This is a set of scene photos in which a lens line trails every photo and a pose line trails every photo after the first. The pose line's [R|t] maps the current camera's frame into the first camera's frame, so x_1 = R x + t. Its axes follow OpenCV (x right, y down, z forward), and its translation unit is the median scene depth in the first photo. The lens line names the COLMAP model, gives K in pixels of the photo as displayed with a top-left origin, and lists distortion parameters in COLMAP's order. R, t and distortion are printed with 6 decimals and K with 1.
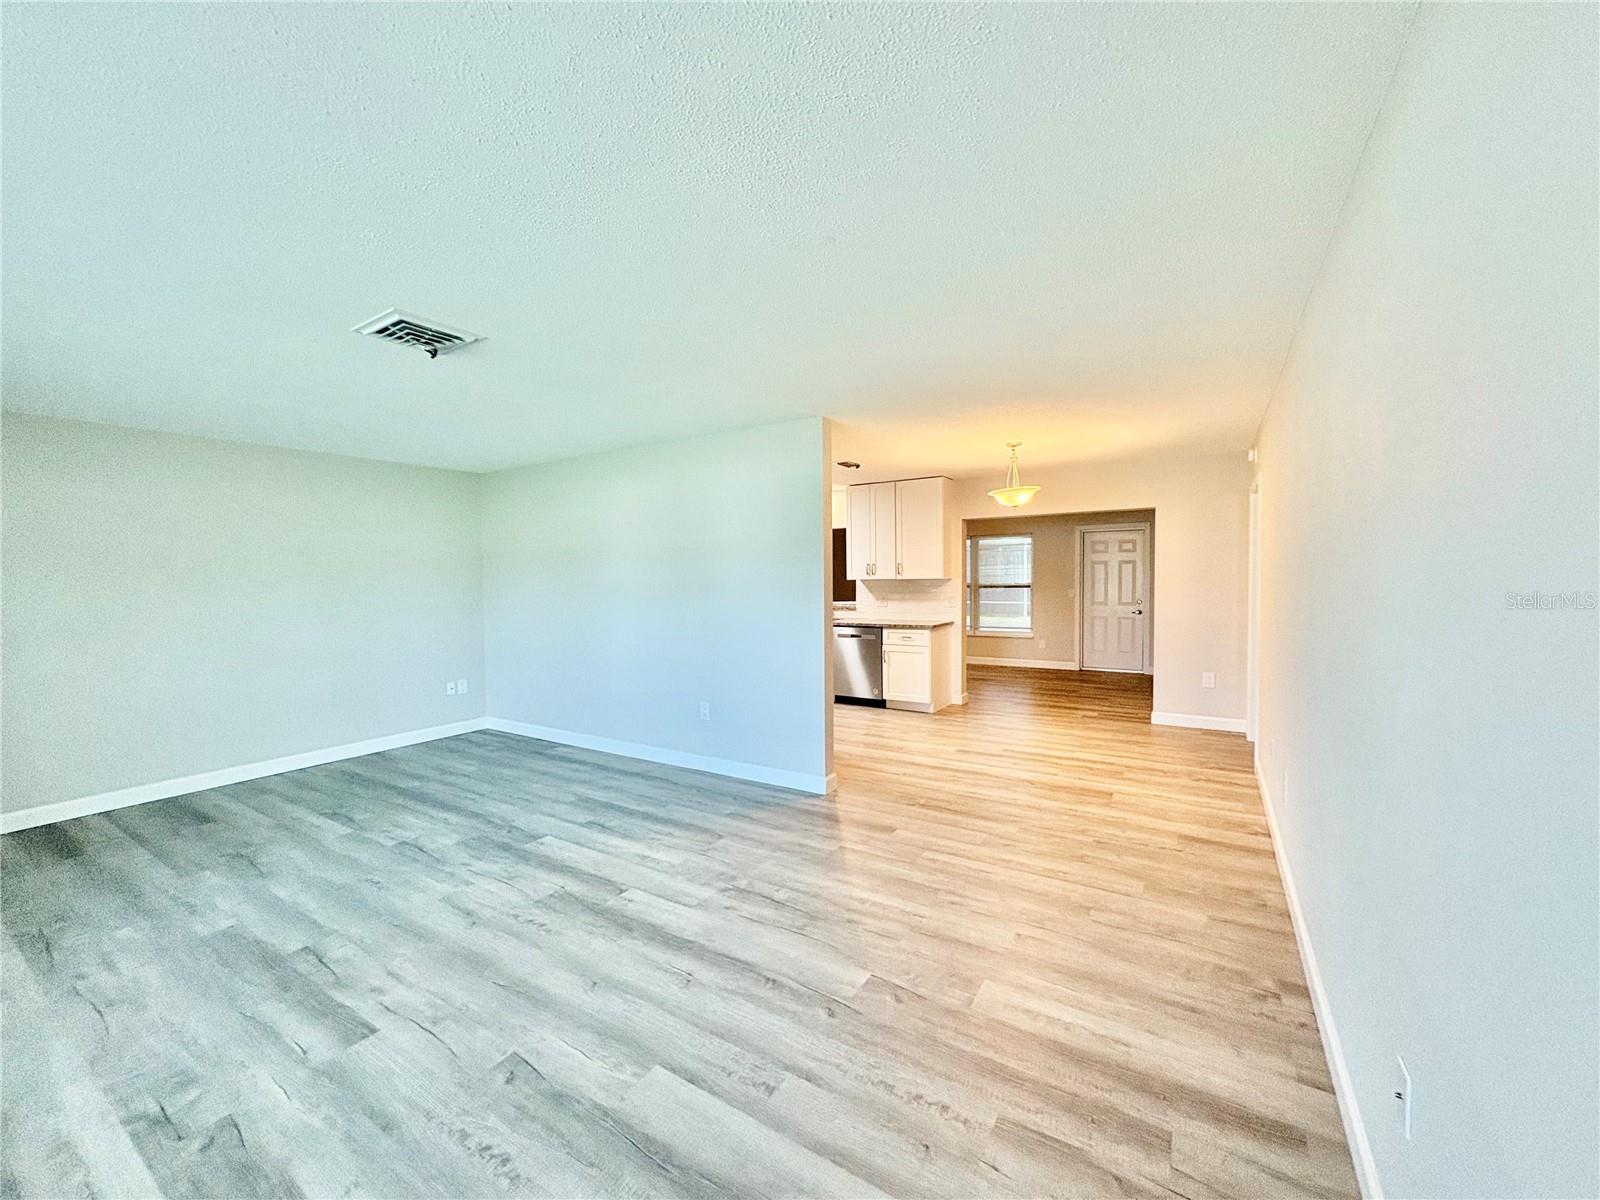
lens RADIAL K [[636.0, 0, 799.0], [0, 636.0, 599.3], [0, 0, 1]] dist [0.000825, -0.000206]
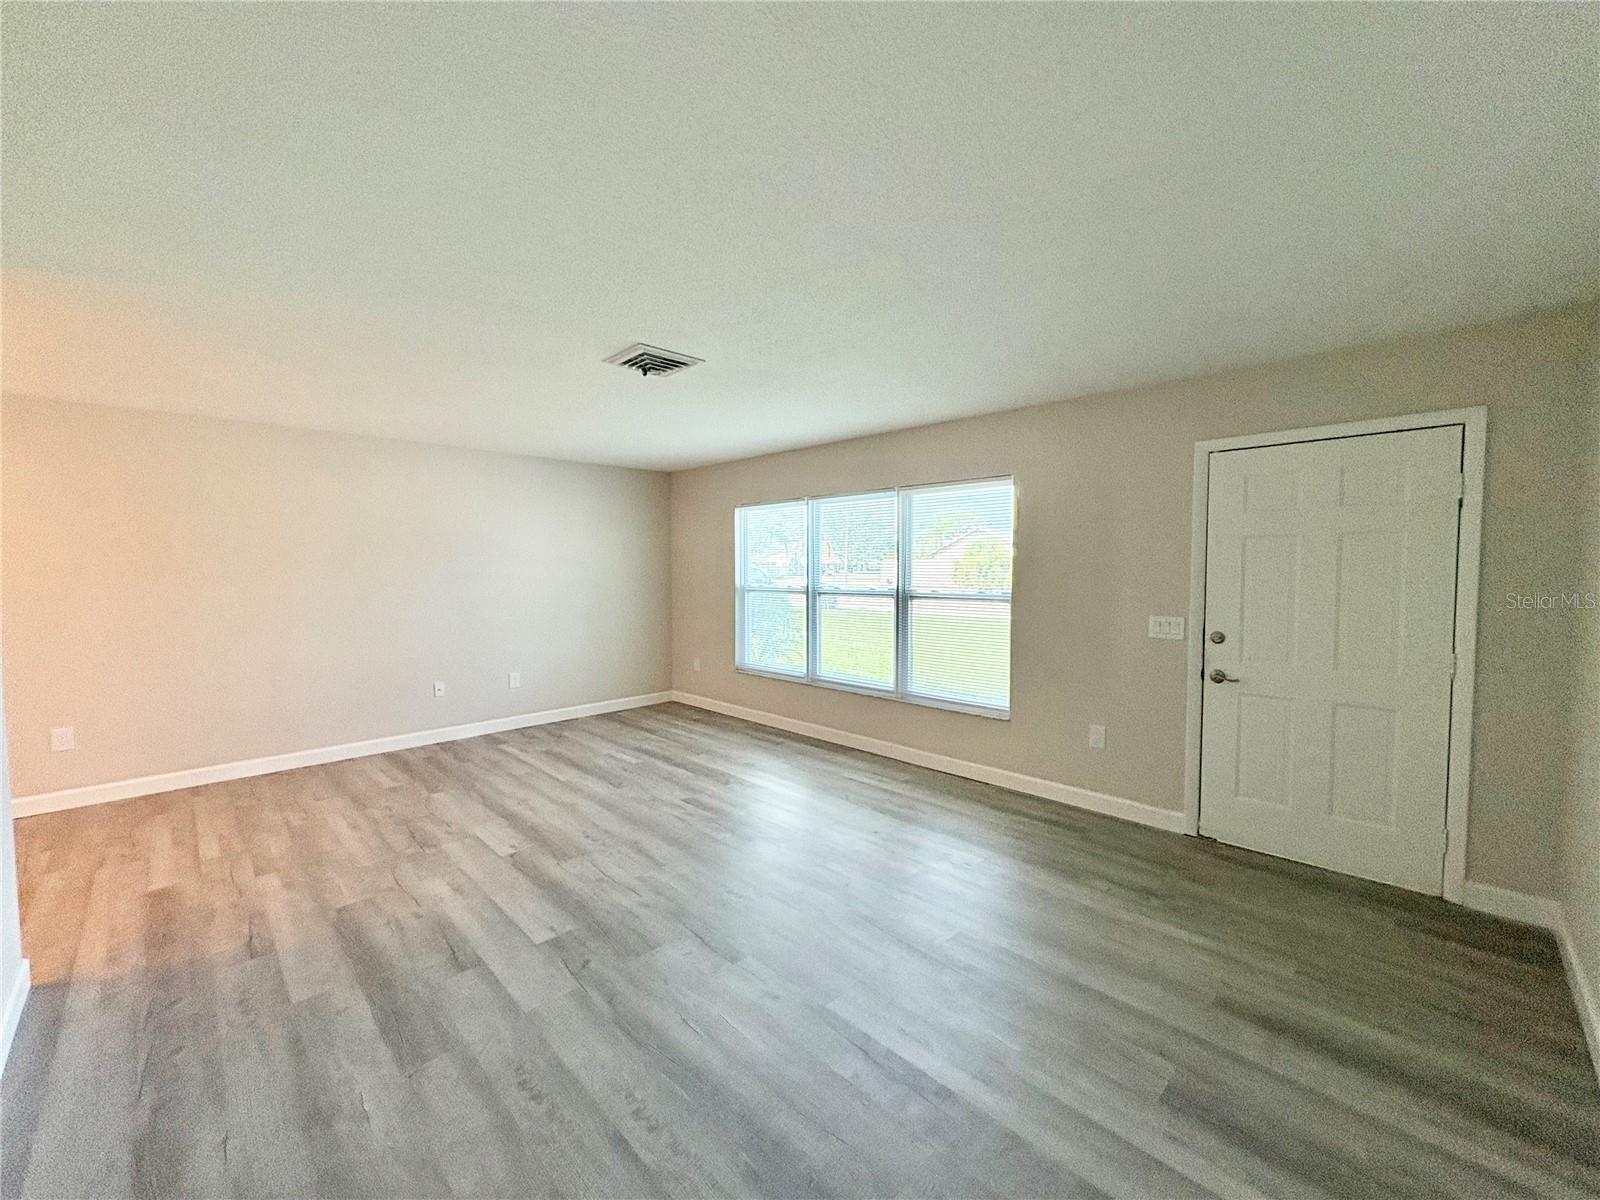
lens RADIAL K [[634.5, 0, 796.1], [0, 634.5, 598.0], [0, 0, 1]] dist [0.000465, -0.000454]
pose [[-0.975197, 0.005647, 0.221265, -0.791446], [0.024659, 0.996223, 0.083257, -0.051413], [-0.219959, 0.086648, -0.971653, 1.513735]]
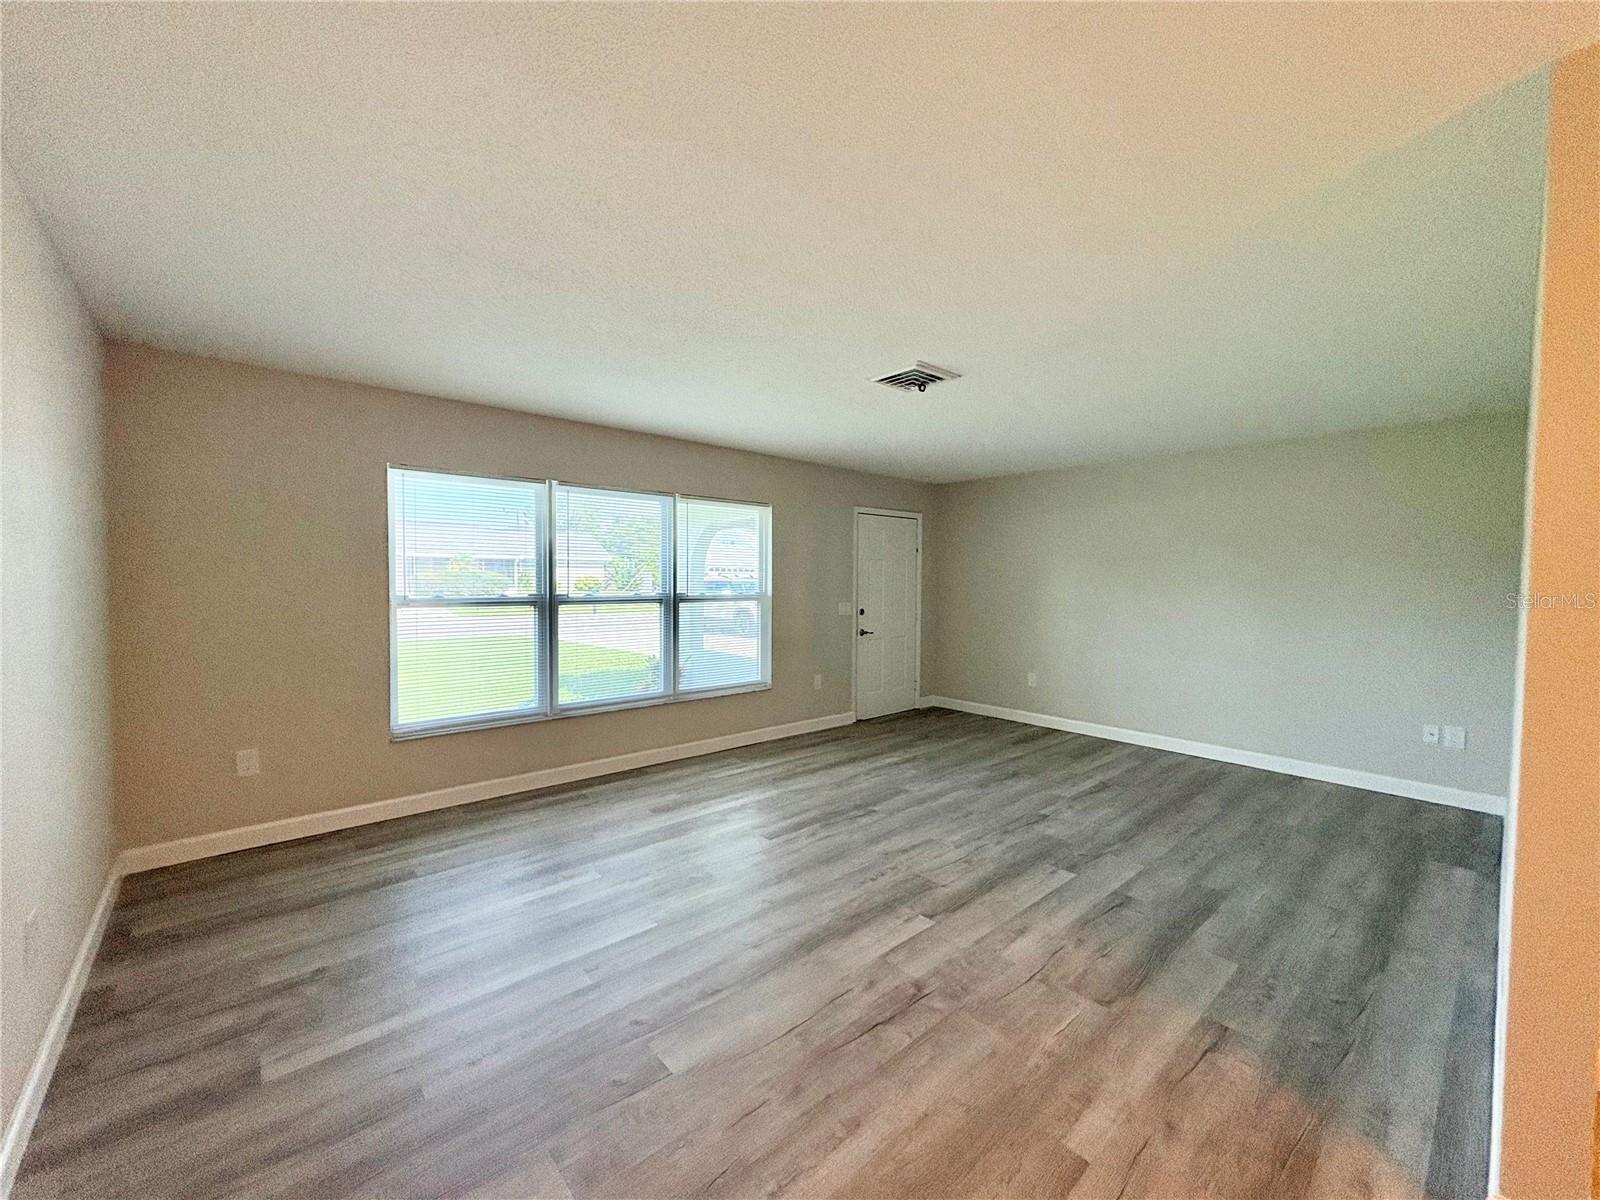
lens RADIAL K [[636.0, 0, 799.0], [0, 636.0, 599.3], [0, 0, 1]] dist [0.000825, -0.000206]
pose [[-0.276519, 0.043890, -0.960006, 0.494138], [-0.041731, 0.997466, 0.057623, -0.030623], [0.960102, 0.055996, -0.273987, 0.821403]]
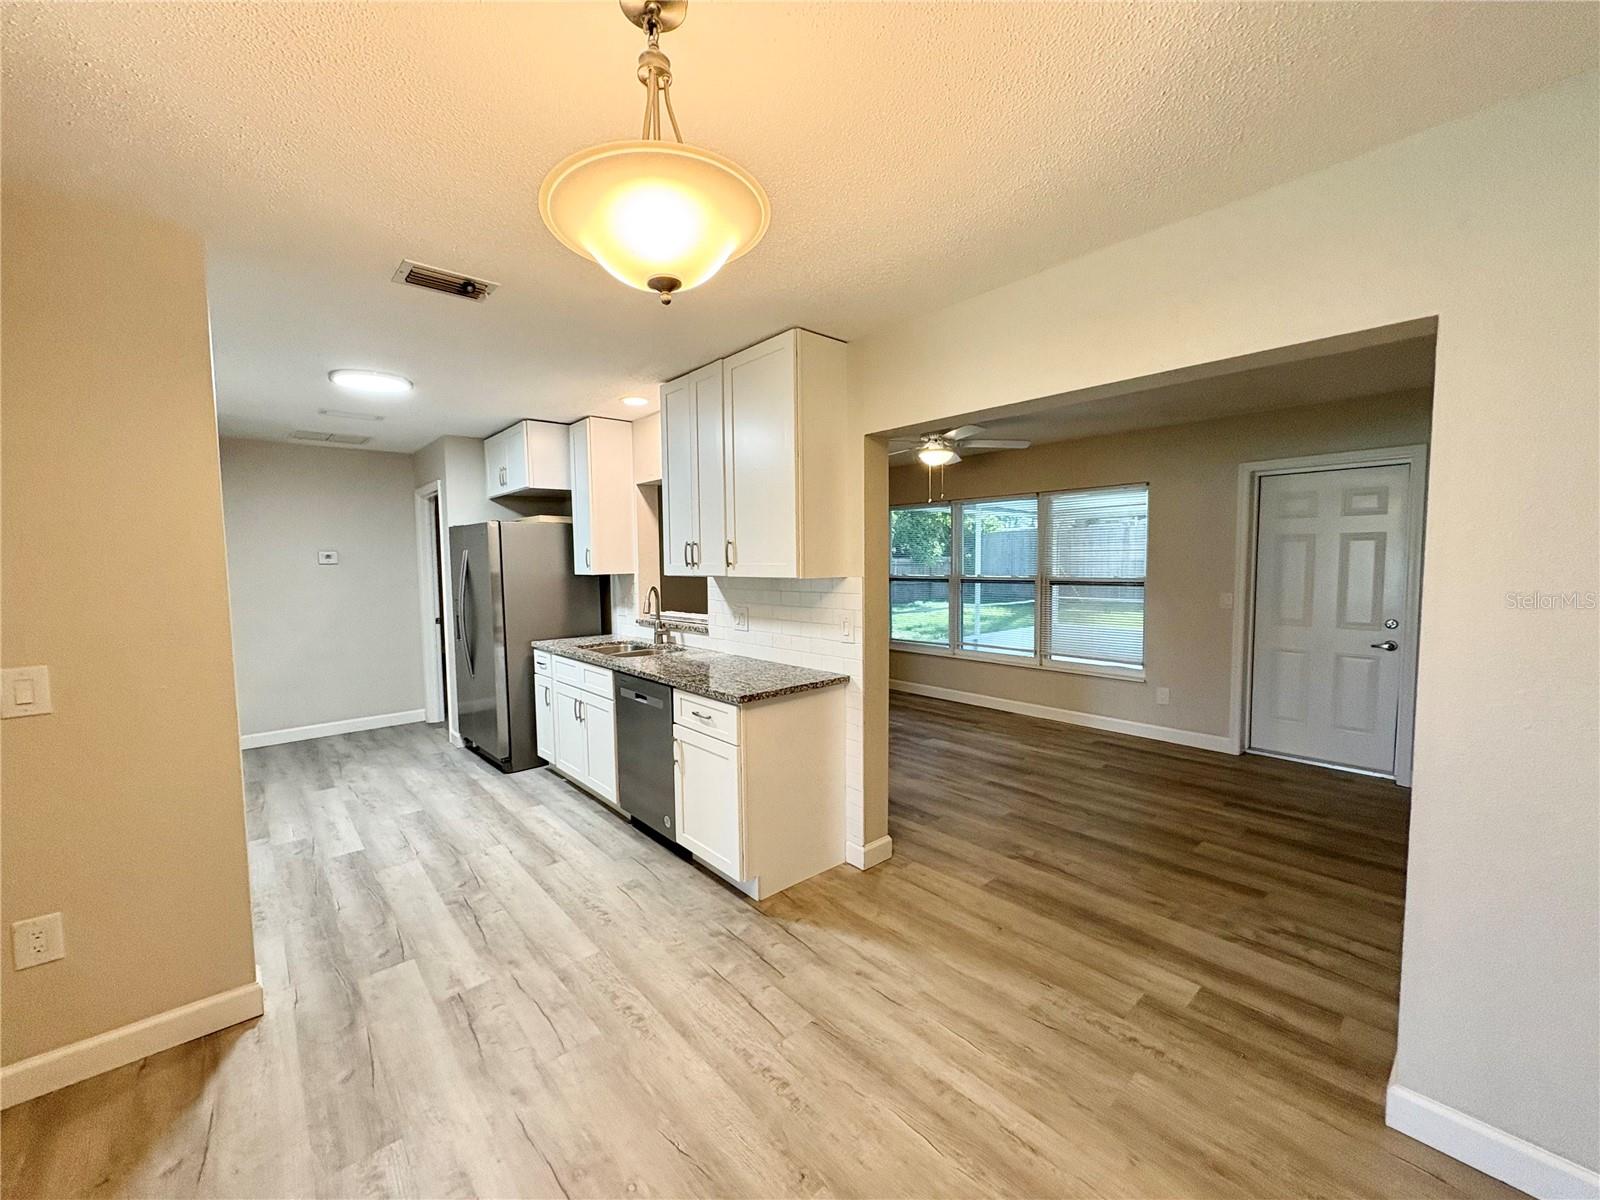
lens RADIAL K [[636.0, 0, 799.0], [0, 636.0, 599.3], [0, 0, 1]] dist [0.000825, -0.000206]
pose [[0.960861, 0.018718, -0.276397, 0.620005], [-0.009778, 0.999385, 0.033686, -0.059786], [0.276858, -0.029665, 0.960453, 1.090314]]
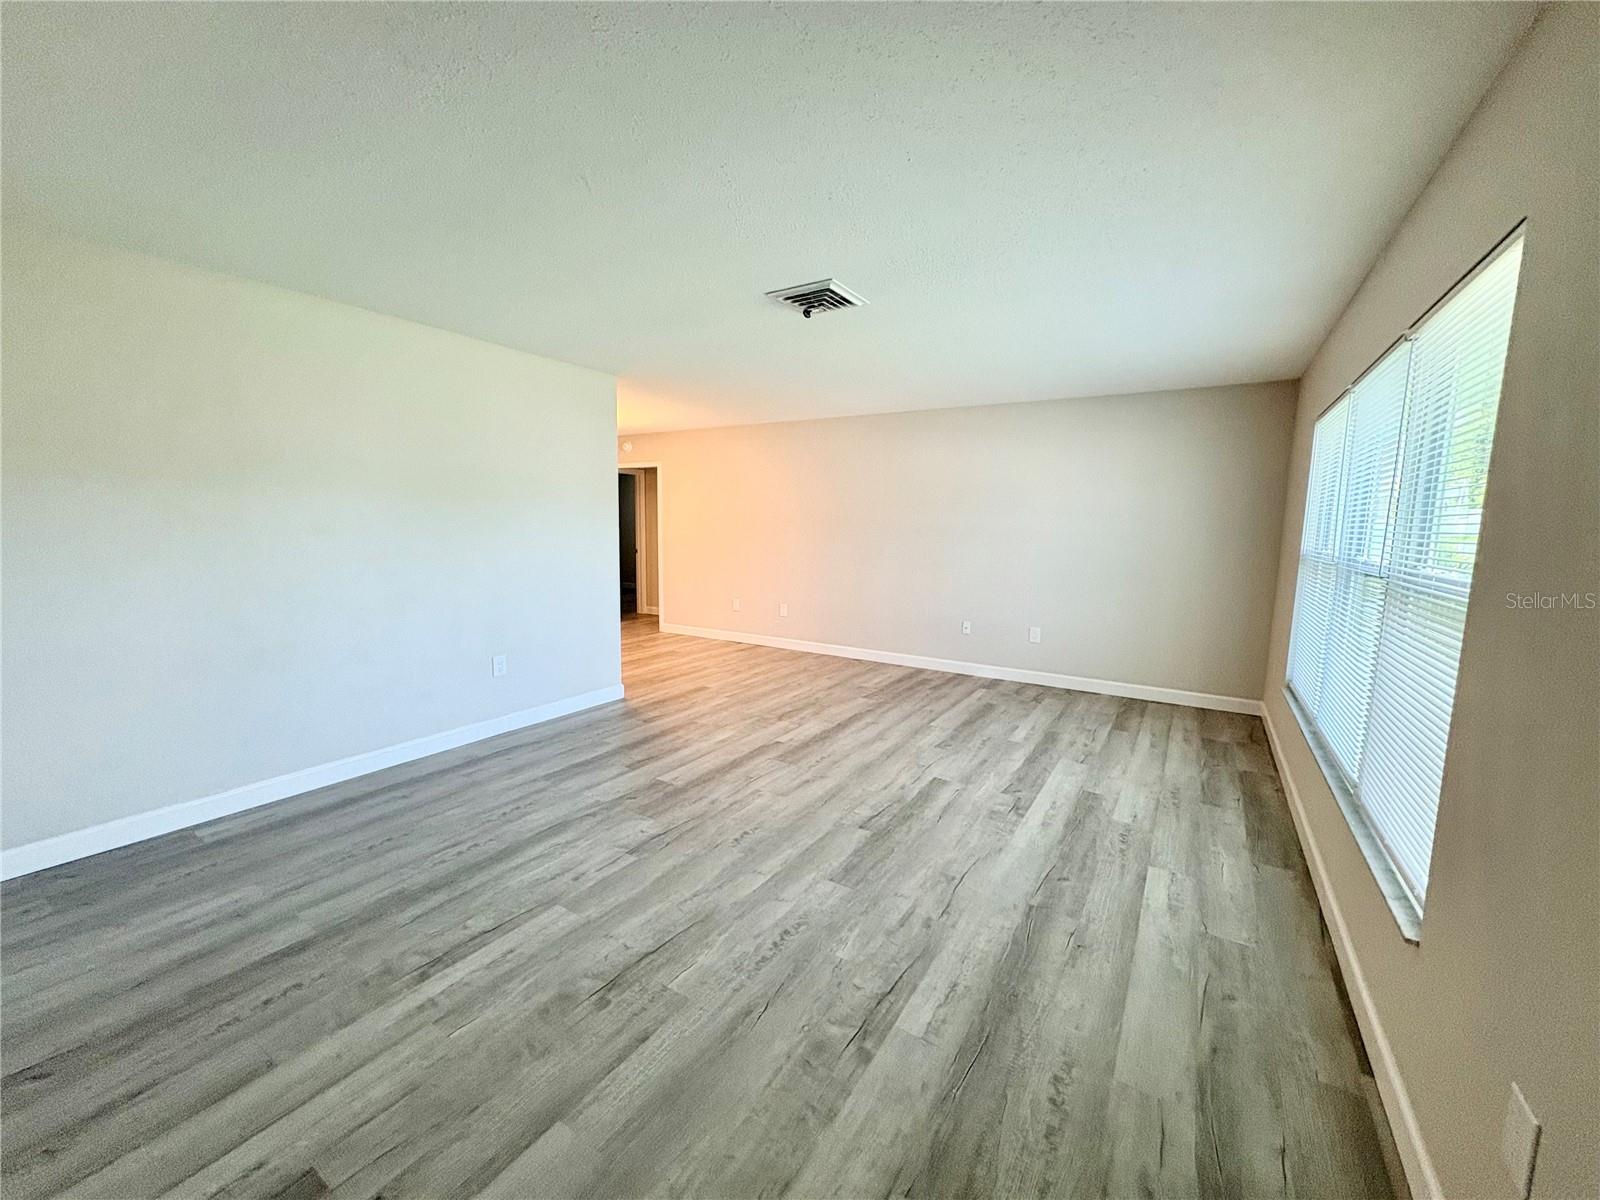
lens RADIAL K [[636.0, 0, 799.0], [0, 636.0, 599.3], [0, 0, 1]] dist [0.000825, -0.000206]
pose [[-0.003487, -0.106789, 0.994276, -1.280125], [0.021575, 0.994042, 0.106840, 0.000346], [-0.999761, 0.021824, -0.001162, 0.746089]]
